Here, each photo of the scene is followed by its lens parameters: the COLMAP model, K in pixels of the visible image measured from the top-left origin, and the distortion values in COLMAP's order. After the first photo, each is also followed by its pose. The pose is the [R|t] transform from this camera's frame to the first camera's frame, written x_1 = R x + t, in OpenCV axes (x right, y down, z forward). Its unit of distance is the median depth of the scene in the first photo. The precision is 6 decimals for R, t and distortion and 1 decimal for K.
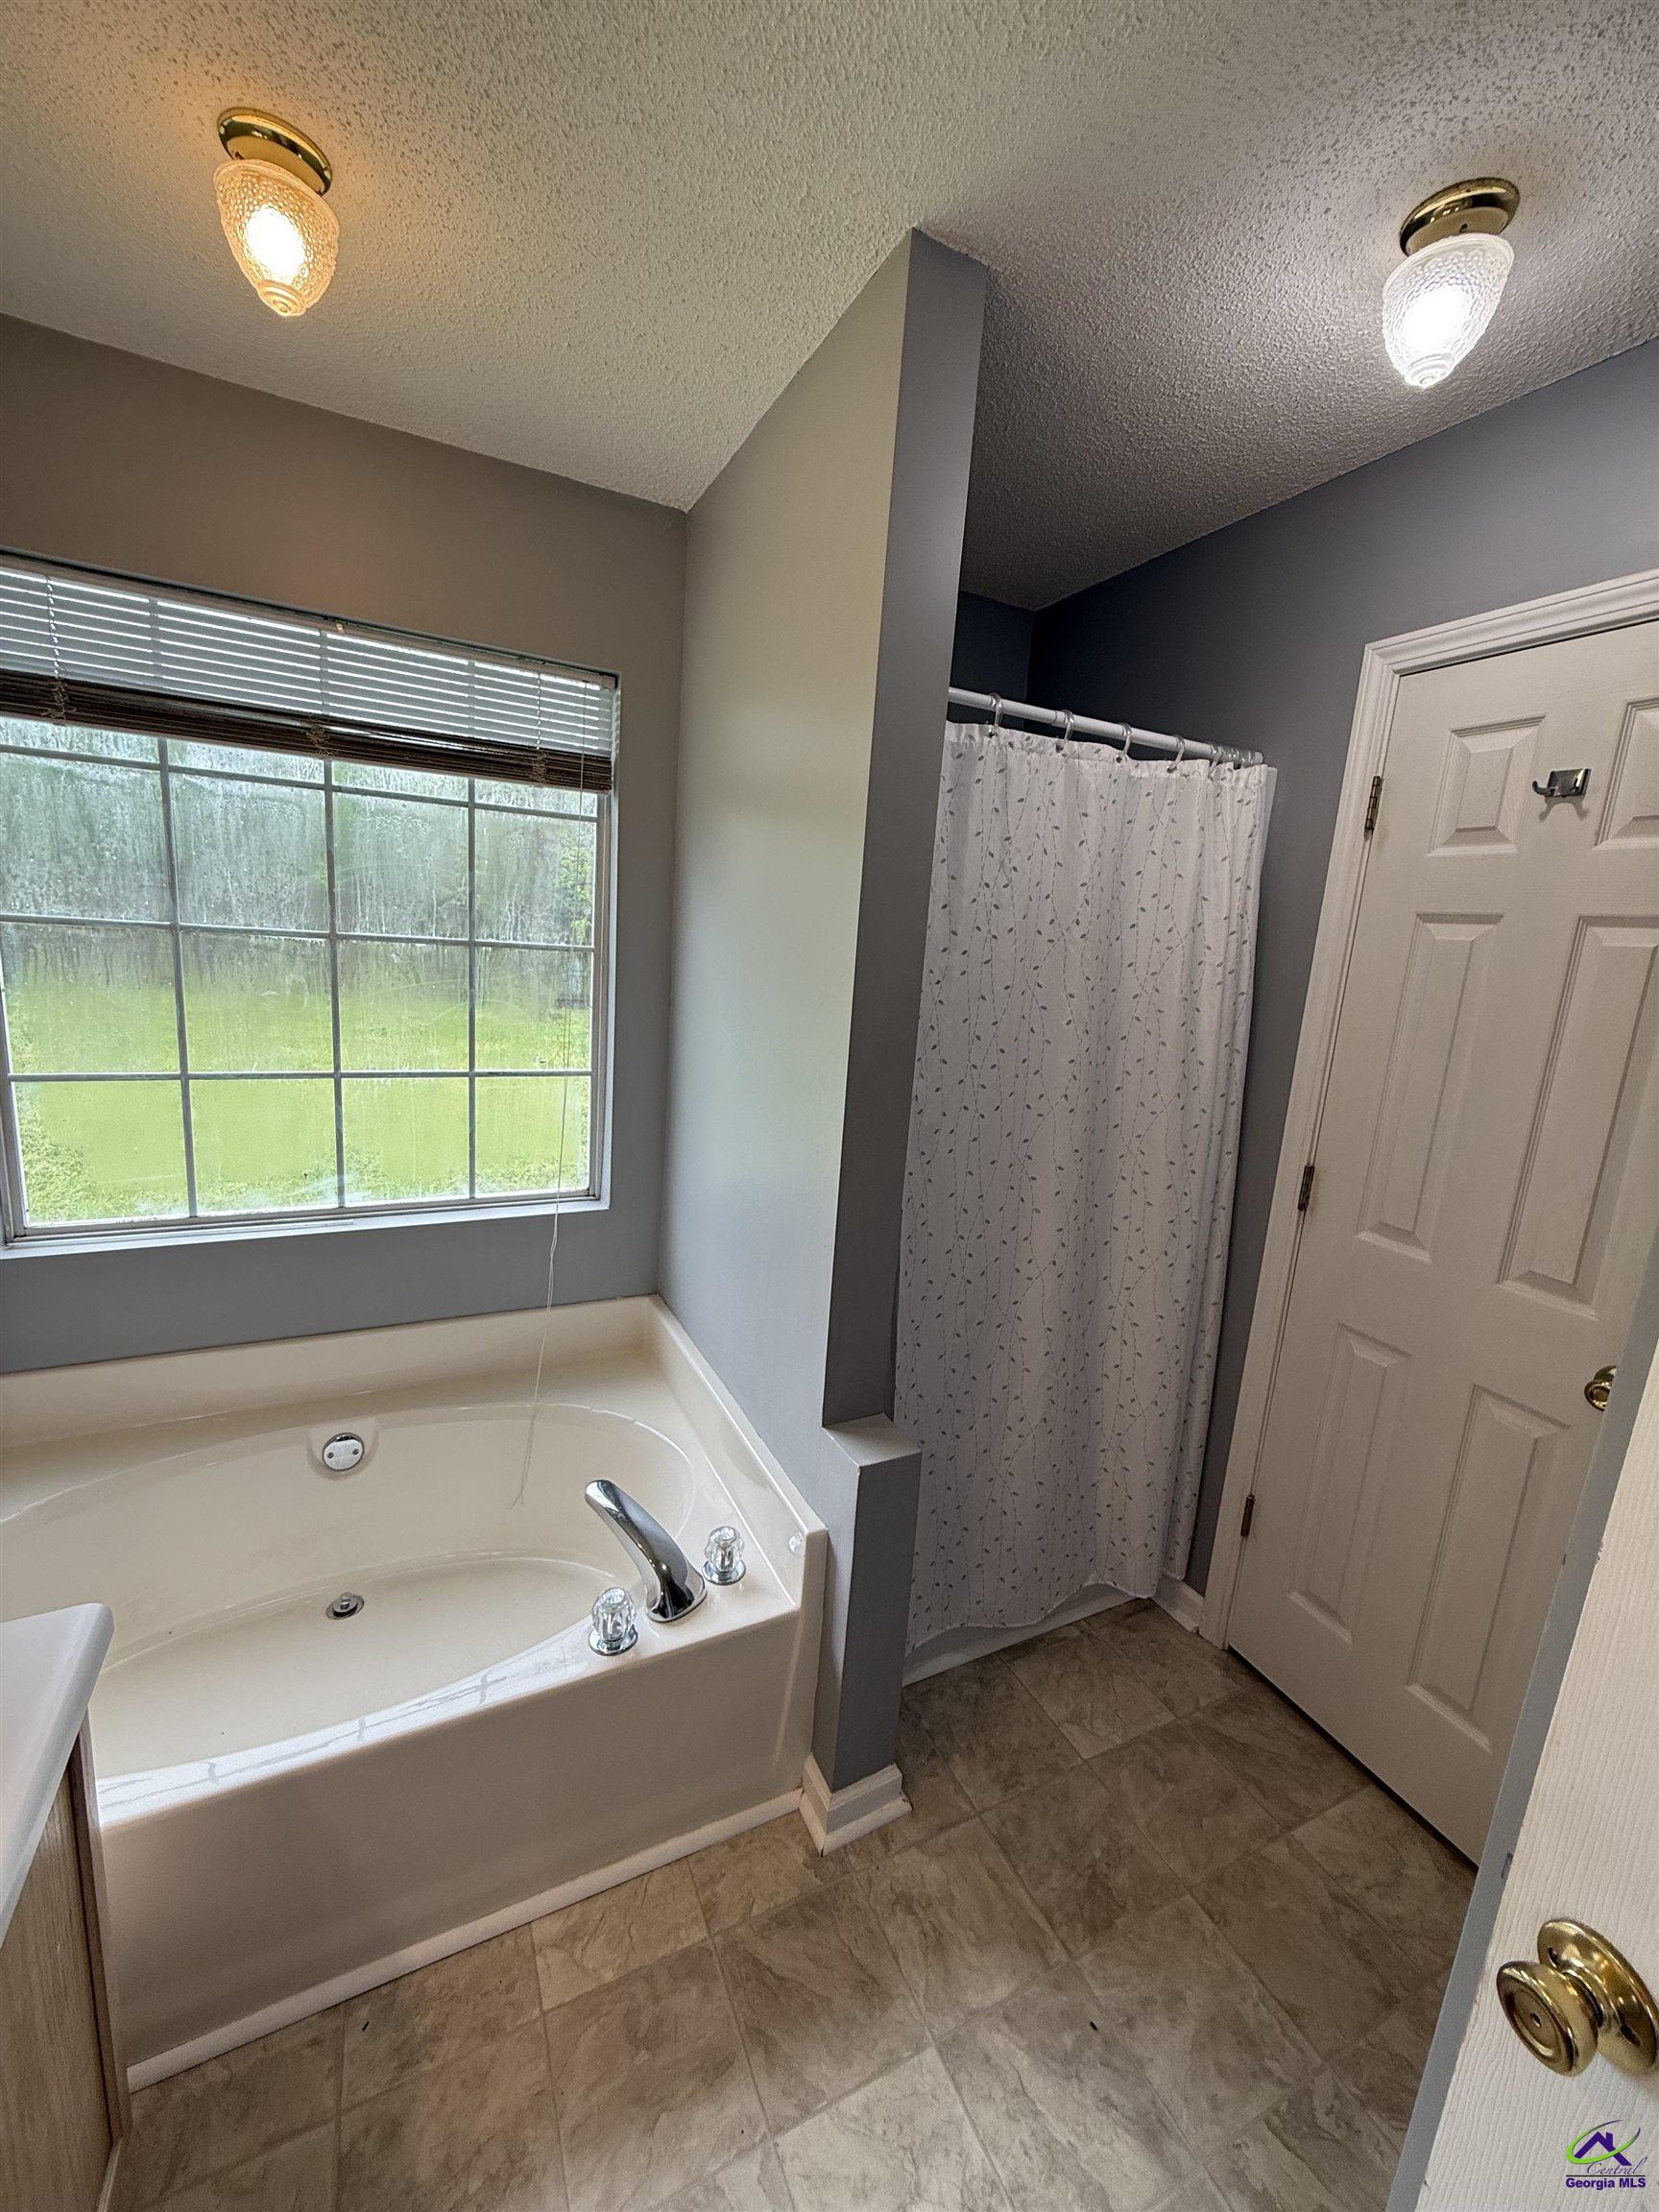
lens RADIAL K [[891.8, 0, 847.2], [0, 891.8, 1103.0], [0, 0, 1]] dist [0.001263, 0.000096]
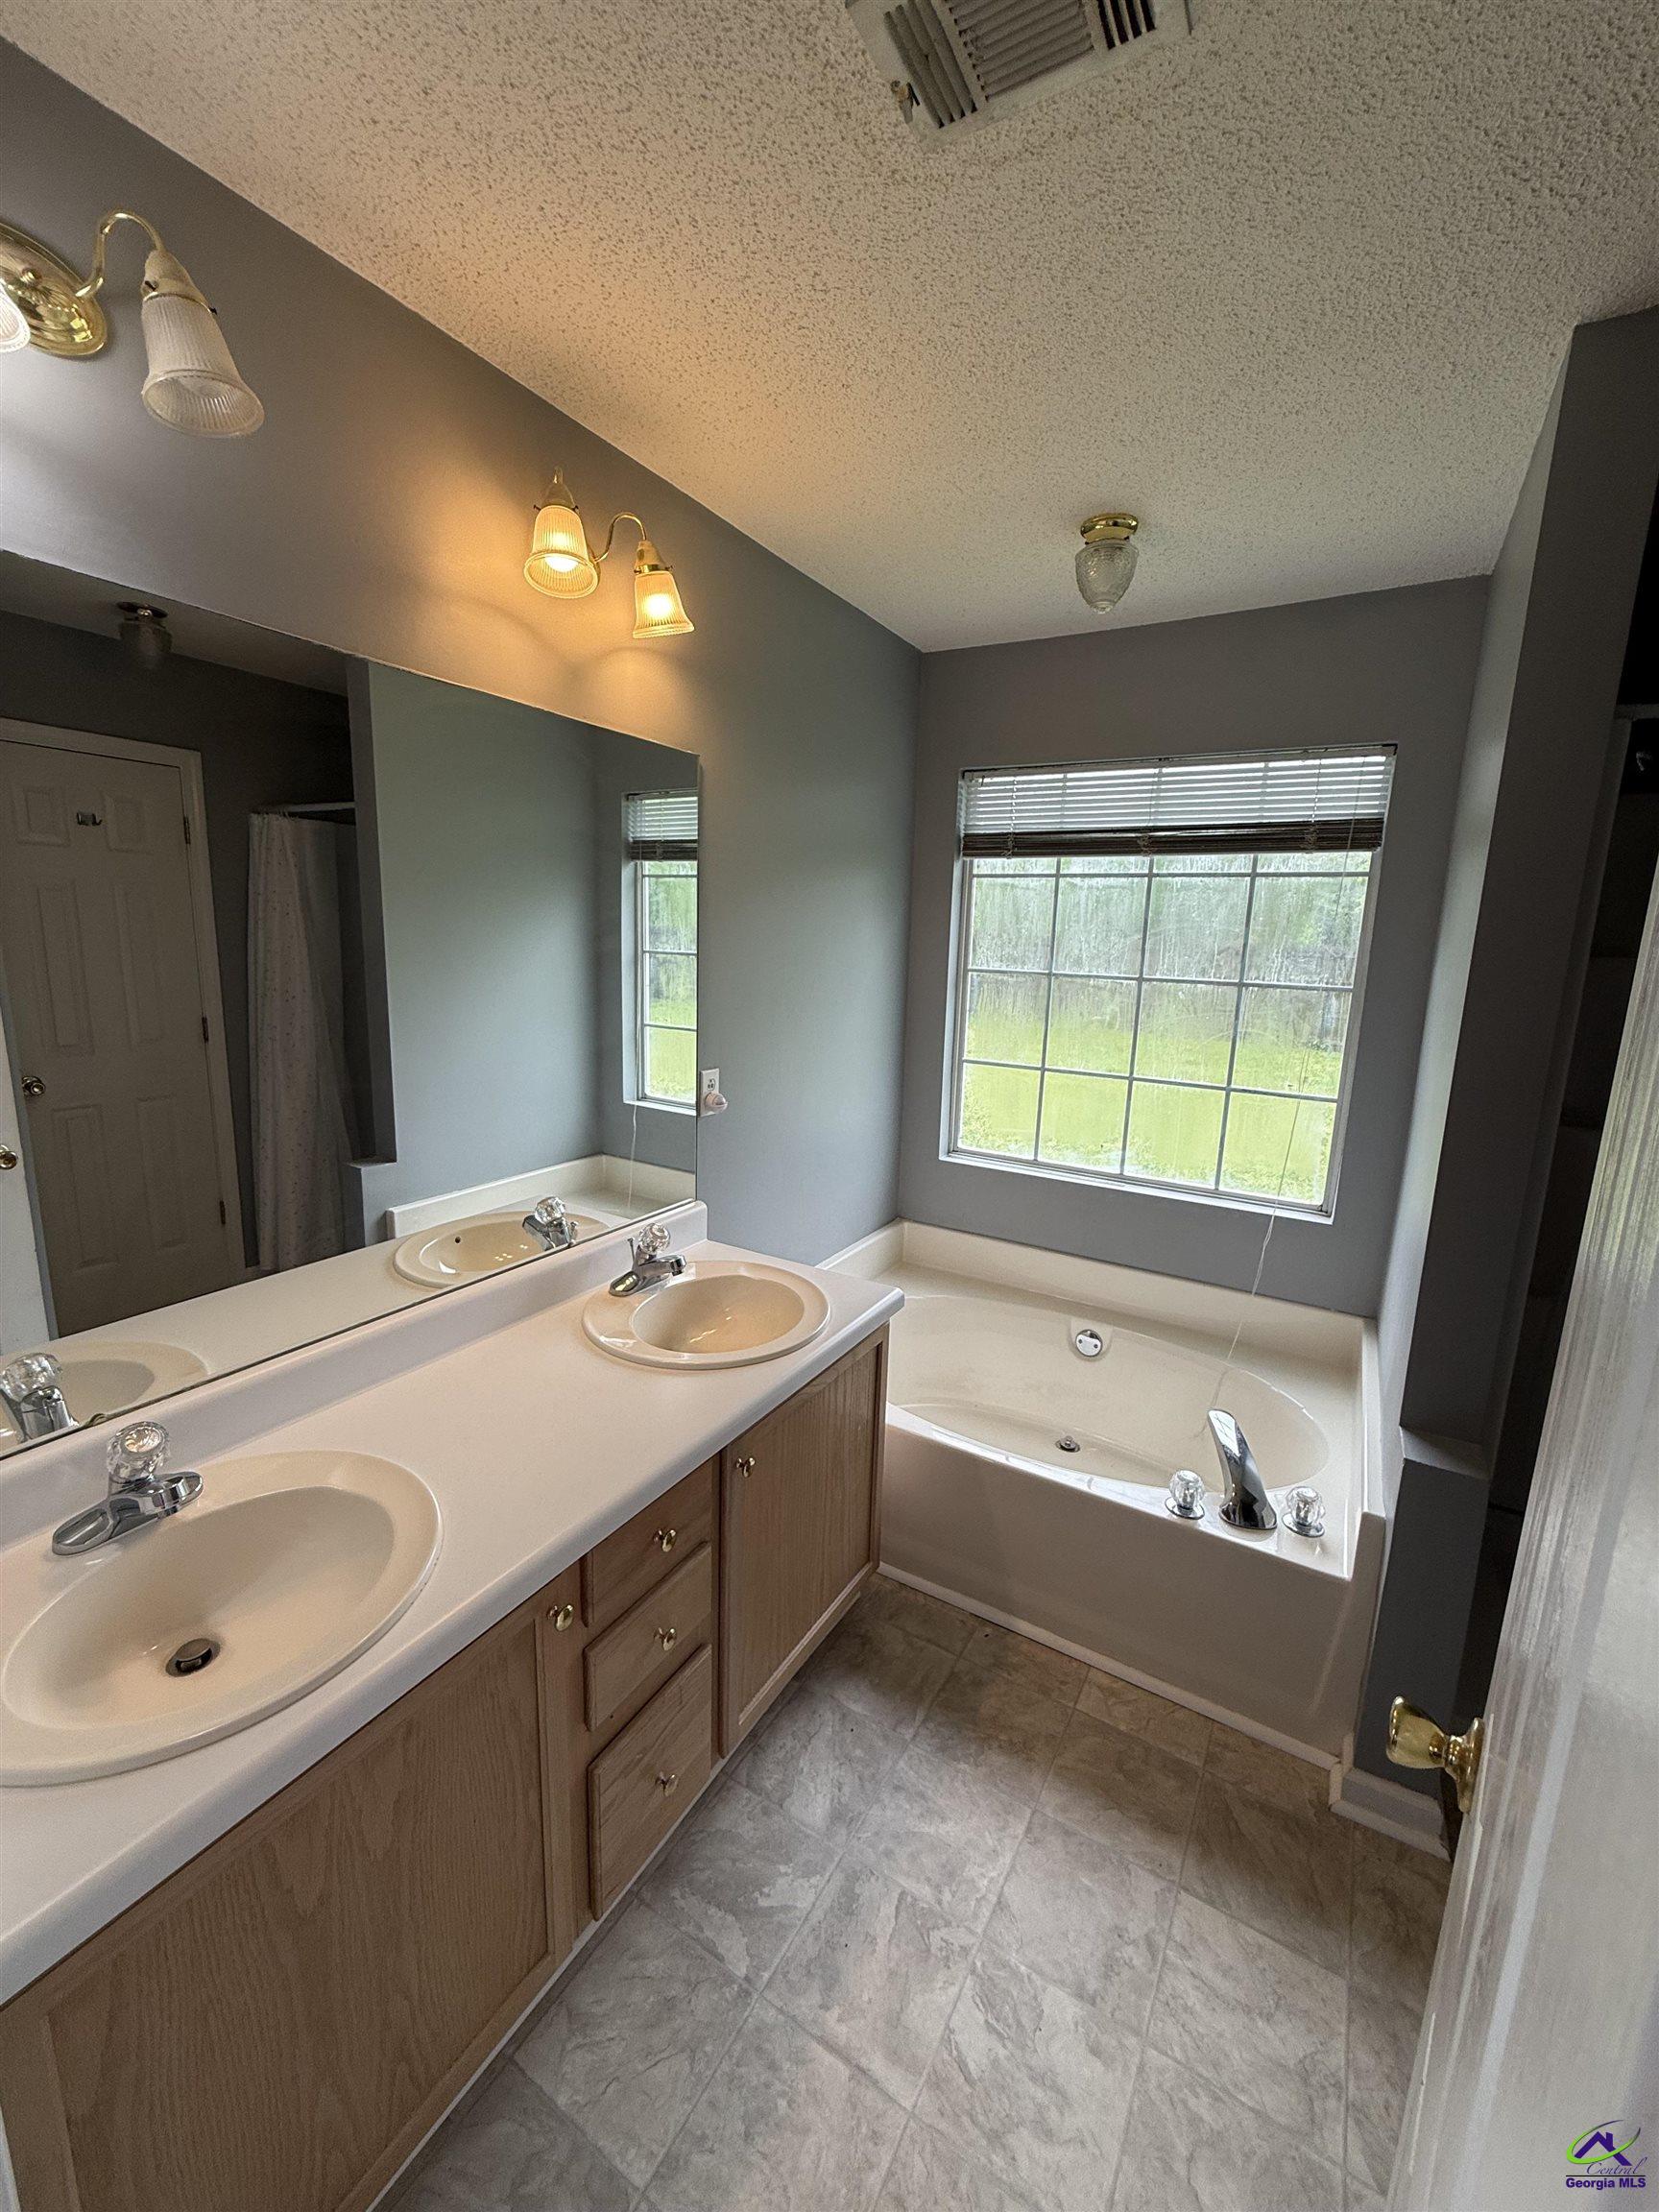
lens RADIAL K [[891.8, 0, 828.1], [0, 891.8, 1110.9], [0, 0, 1]] dist [0.001263, 0.000096]
pose [[0.535741, 0.111873, -0.836938, 0.364577], [-0.155323, 0.987327, 0.032550, 0.049597], [0.829973, 0.112557, 0.546329, -0.155815]]
